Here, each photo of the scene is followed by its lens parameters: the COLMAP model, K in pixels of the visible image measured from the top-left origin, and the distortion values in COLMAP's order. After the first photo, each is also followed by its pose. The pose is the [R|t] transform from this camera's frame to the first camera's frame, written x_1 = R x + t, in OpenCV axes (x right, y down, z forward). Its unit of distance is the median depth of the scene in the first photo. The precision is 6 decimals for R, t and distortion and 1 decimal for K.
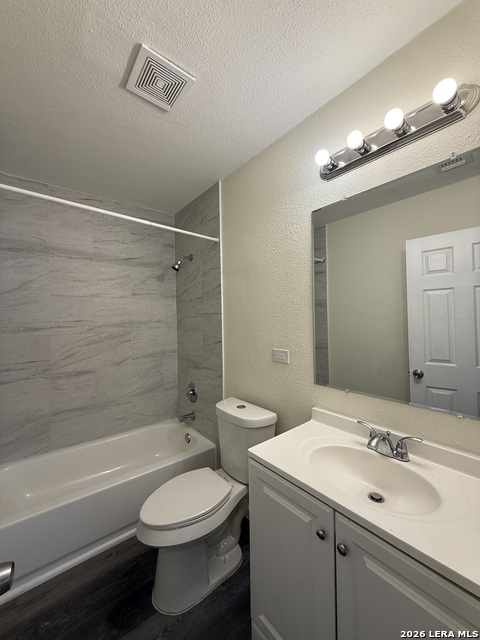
lens RADIAL K [[254.3, 0, 245.0], [0, 254.3, 320.1], [0, 0, 1]] dist [-0.000424, 0.001627]
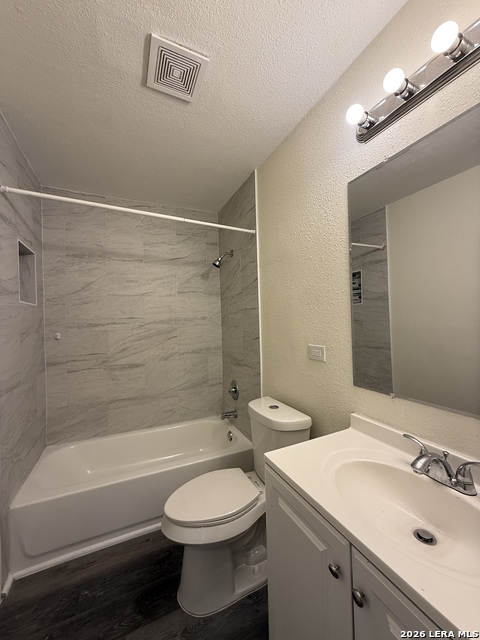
lens RADIAL K [[254.3, 0, 246.3], [0, 254.3, 320.0], [0, 0, 1]] dist [-0.000424, 0.001627]
pose [[0.970054, -0.010333, -0.242671, 0.124988], [0.008942, 0.999937, -0.006833, 0.032520], [0.242726, 0.004458, 0.970085, 0.084416]]
